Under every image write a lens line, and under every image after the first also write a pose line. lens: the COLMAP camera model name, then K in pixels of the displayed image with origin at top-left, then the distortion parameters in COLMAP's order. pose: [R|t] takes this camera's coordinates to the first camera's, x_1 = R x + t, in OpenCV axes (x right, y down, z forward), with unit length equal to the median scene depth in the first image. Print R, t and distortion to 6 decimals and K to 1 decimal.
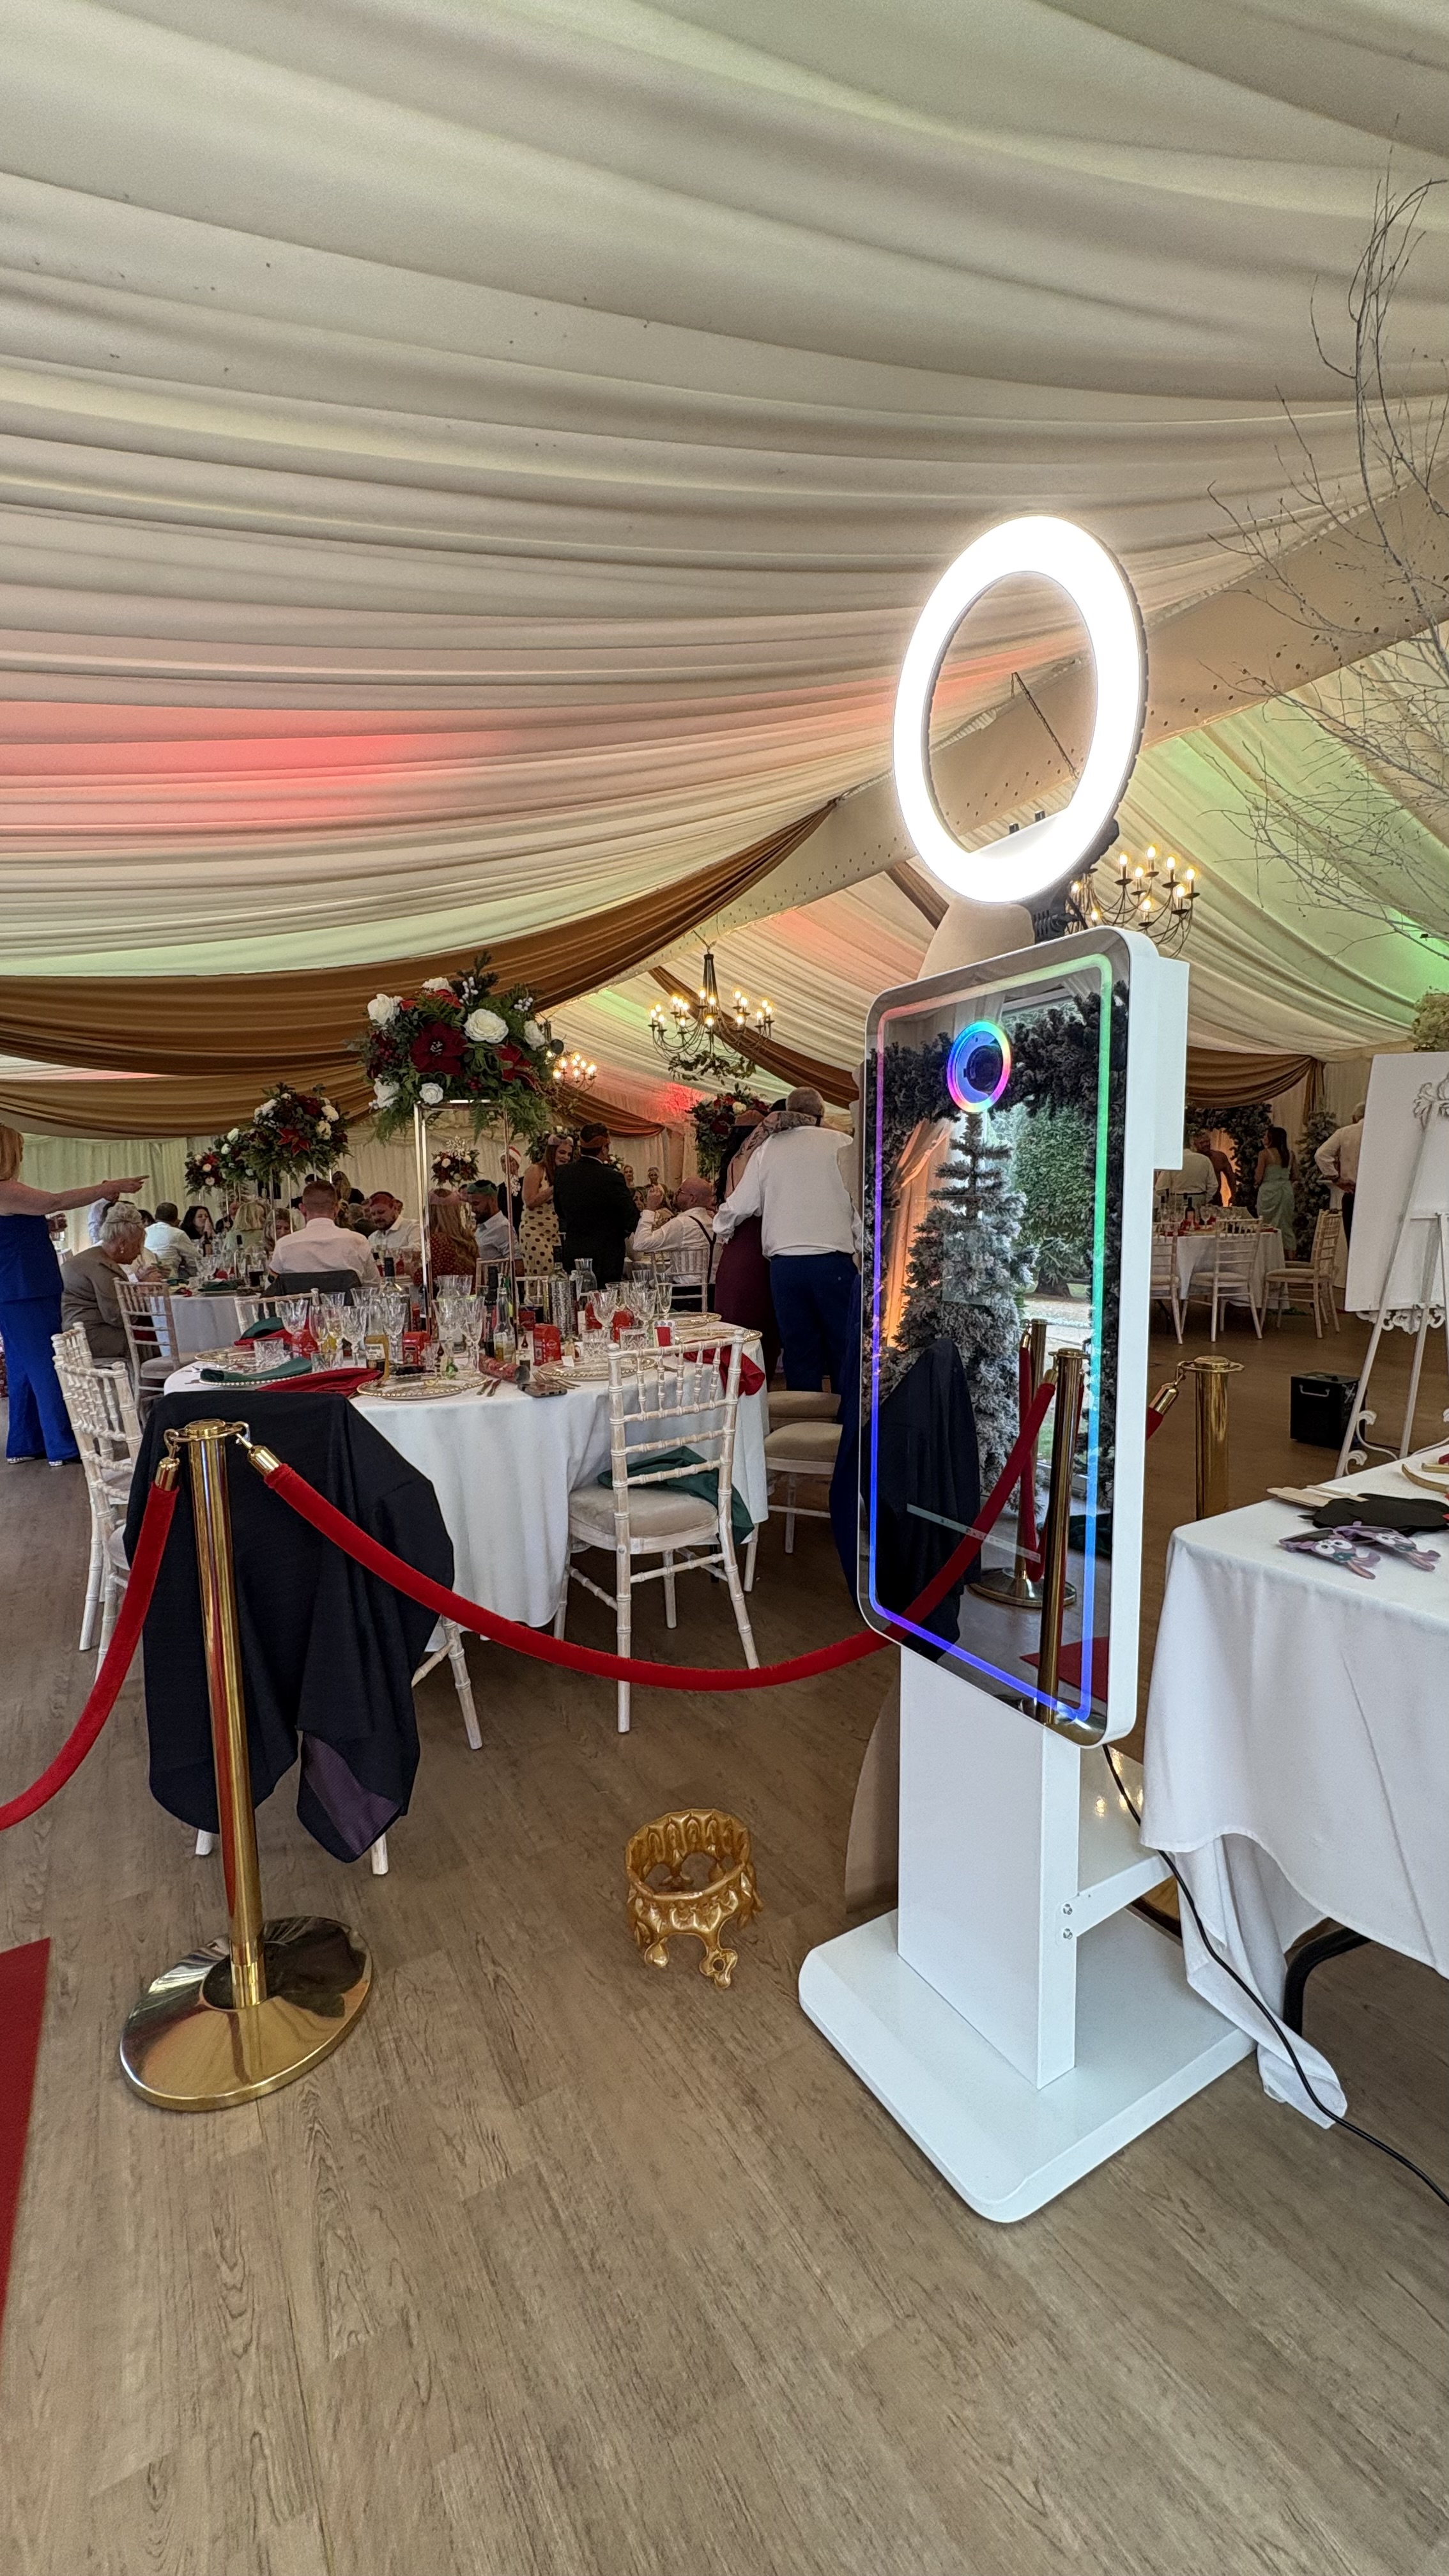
lens RADIAL K [[1024.4, 0, 725.9], [0, 1024.4, 1280.3], [0, 0, 1]] dist [0.000114, 0.000253]
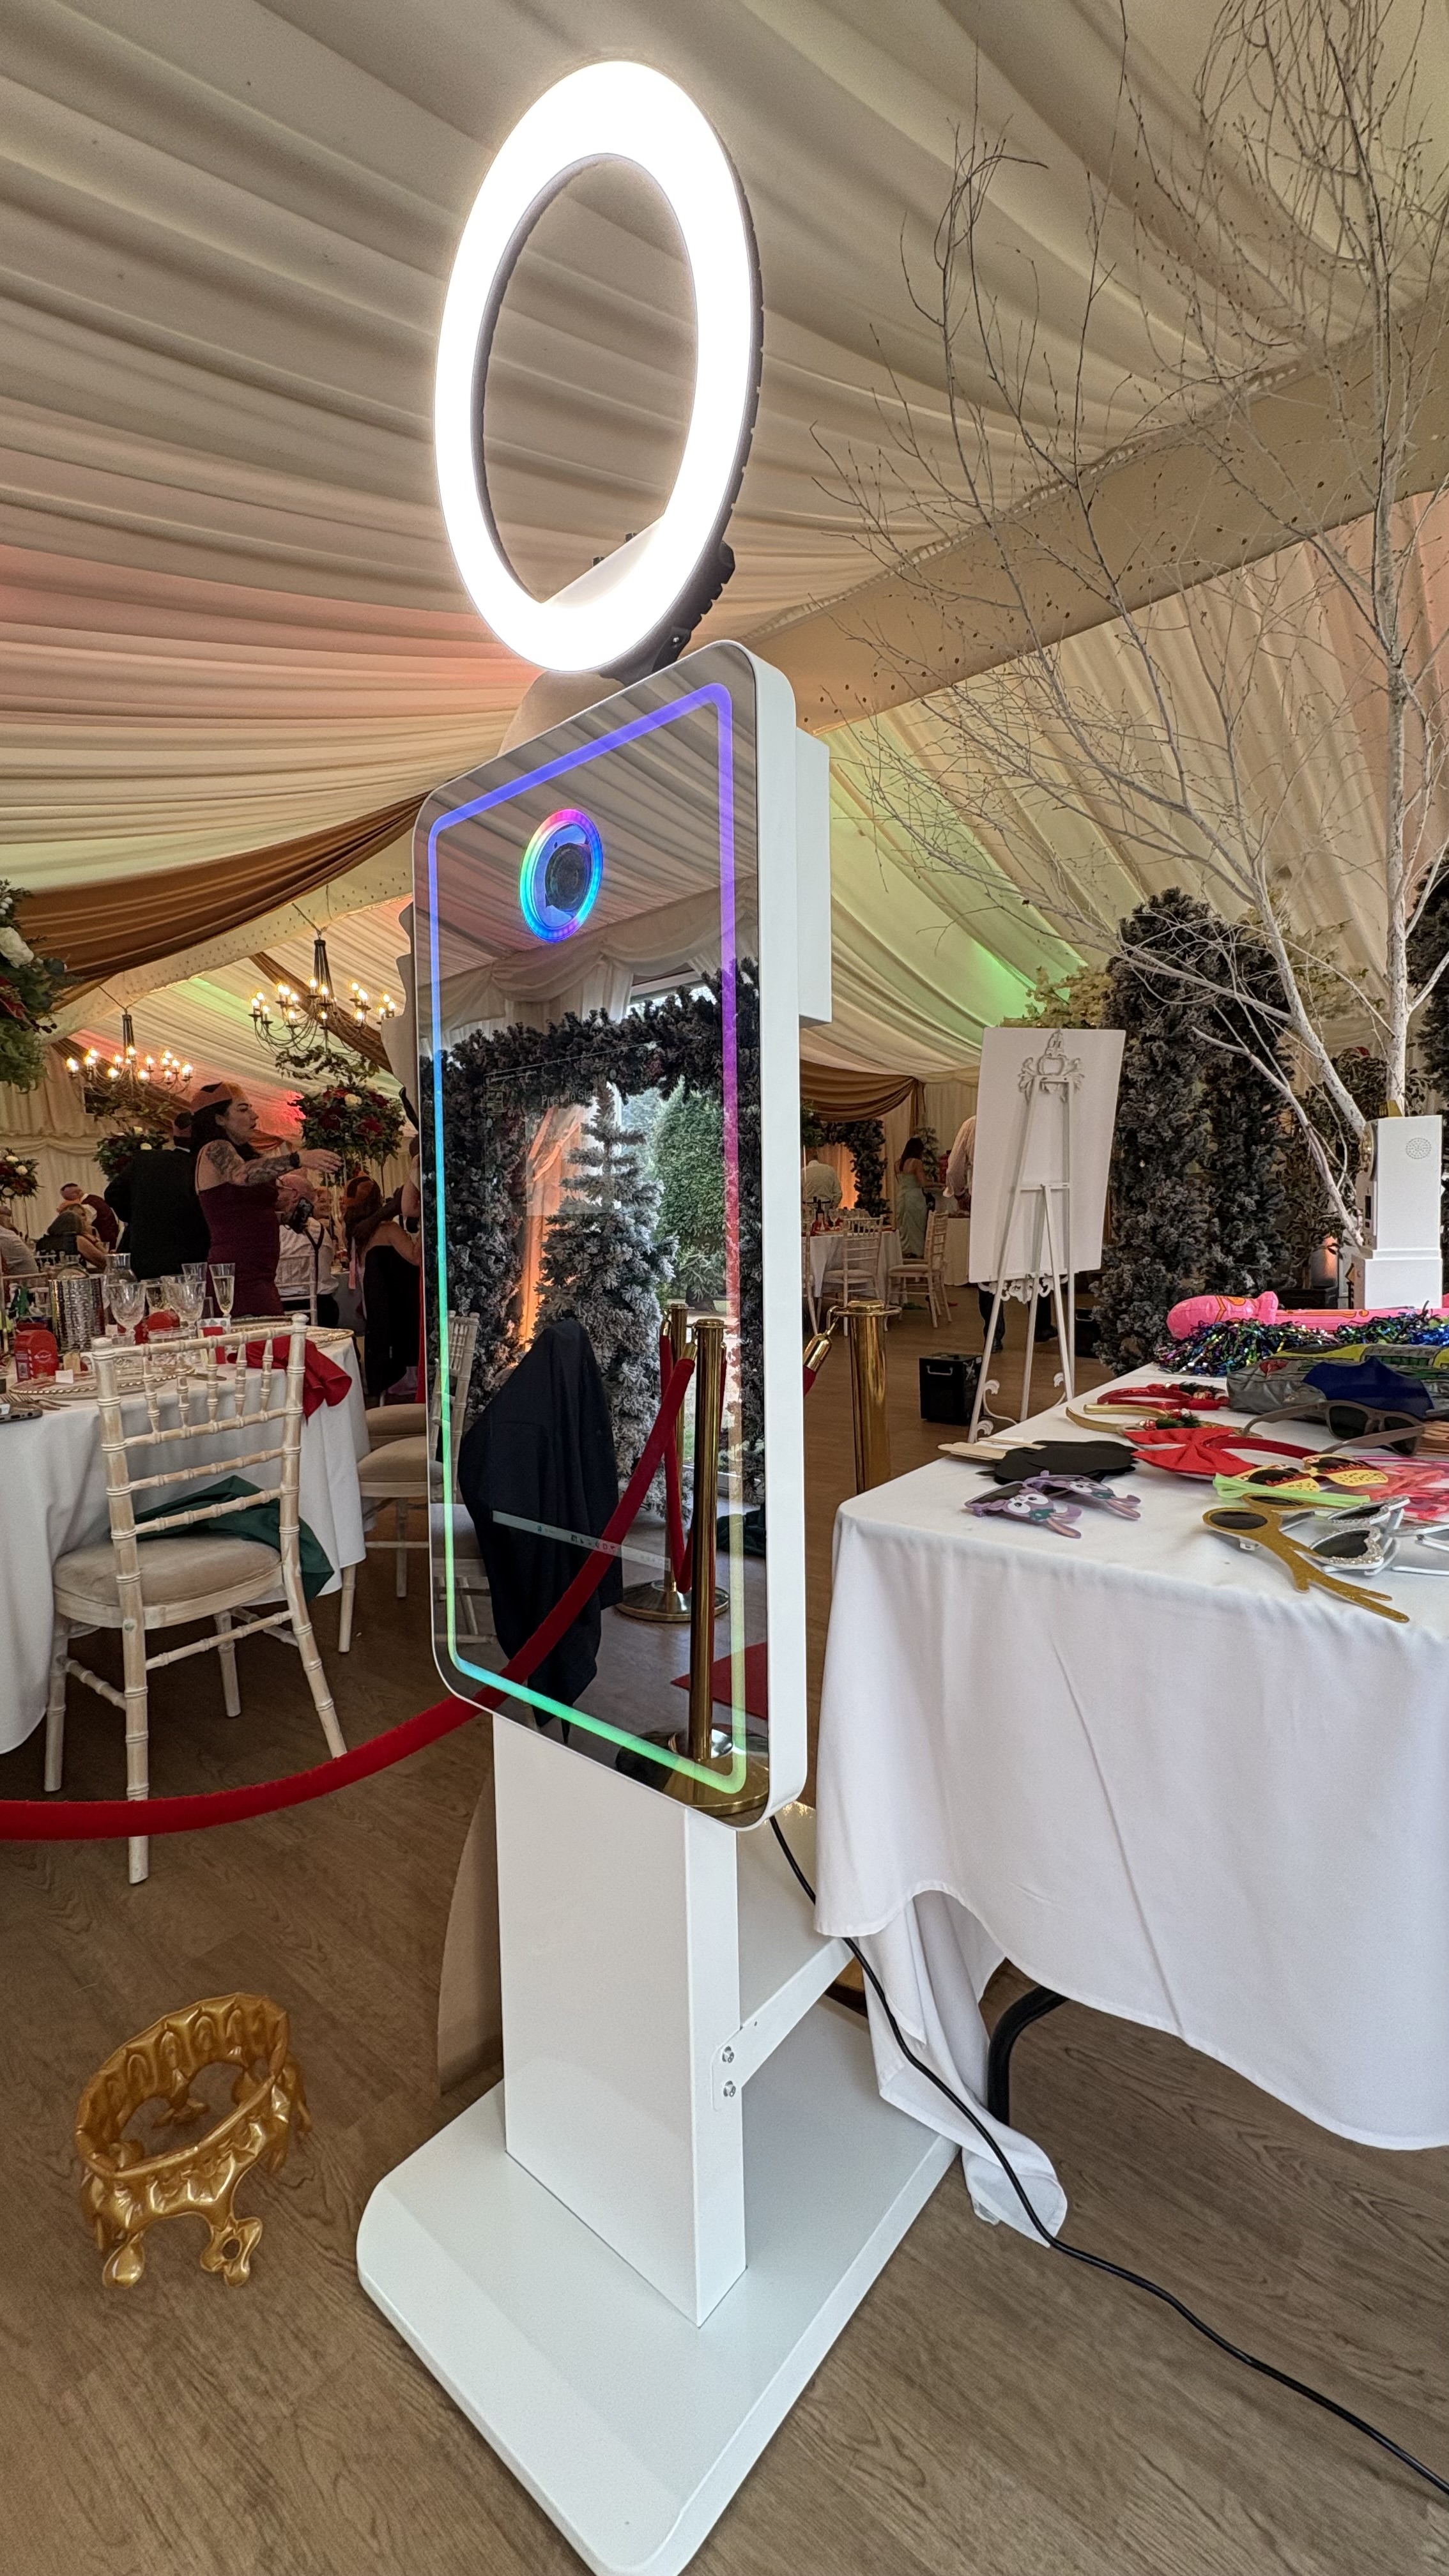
lens RADIAL K [[1024.4, 0, 725.9], [0, 1024.4, 1280.3], [0, 0, 1]] dist [0.000114, 0.000253]
pose [[0.943733, -0.031977, 0.329158, 0.064500], [0.039991, 0.999045, -0.017602, 0.049822], [-0.328281, 0.029775, 0.944111, 0.174963]]
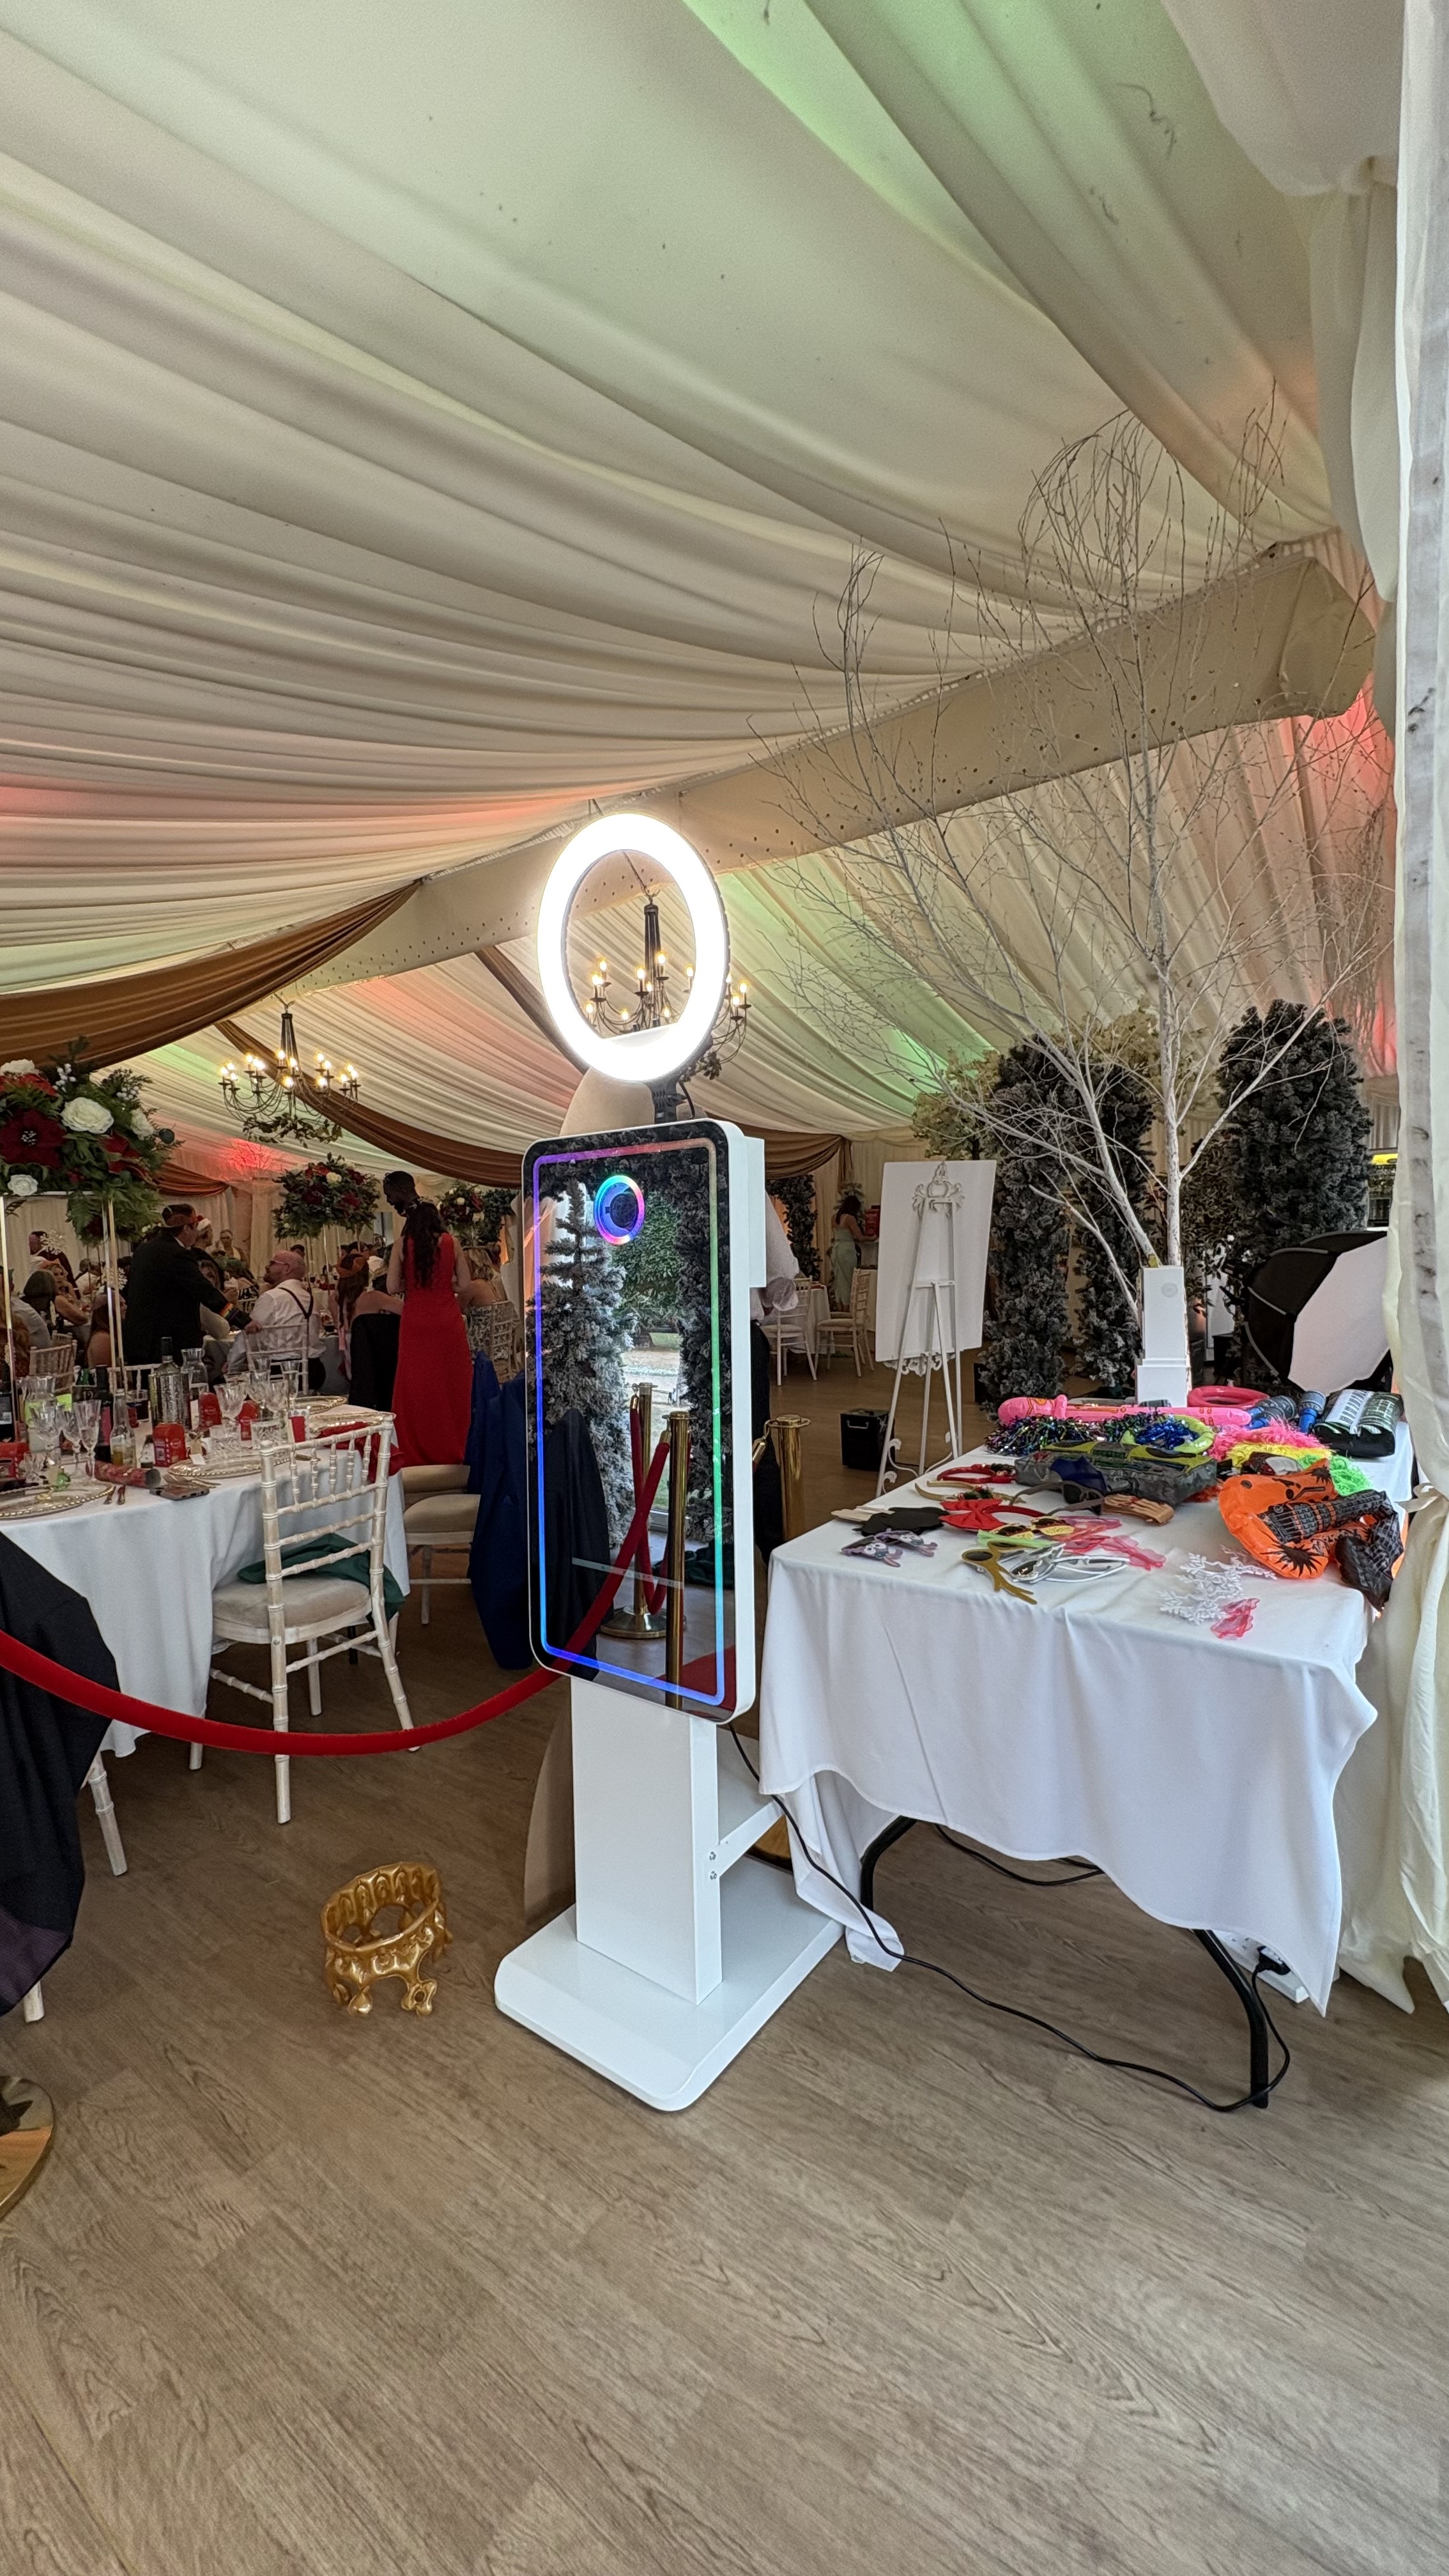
lens RADIAL K [[1024.4, 0, 725.9], [0, 1024.4, 1280.3], [0, 0, 1]] dist [0.000114, 0.000253]
pose [[0.920951, -0.024610, 0.388900, -0.077399], [0.045284, 0.998001, -0.044081, -0.031781], [-0.387038, 0.058208, 0.920225, -0.137176]]
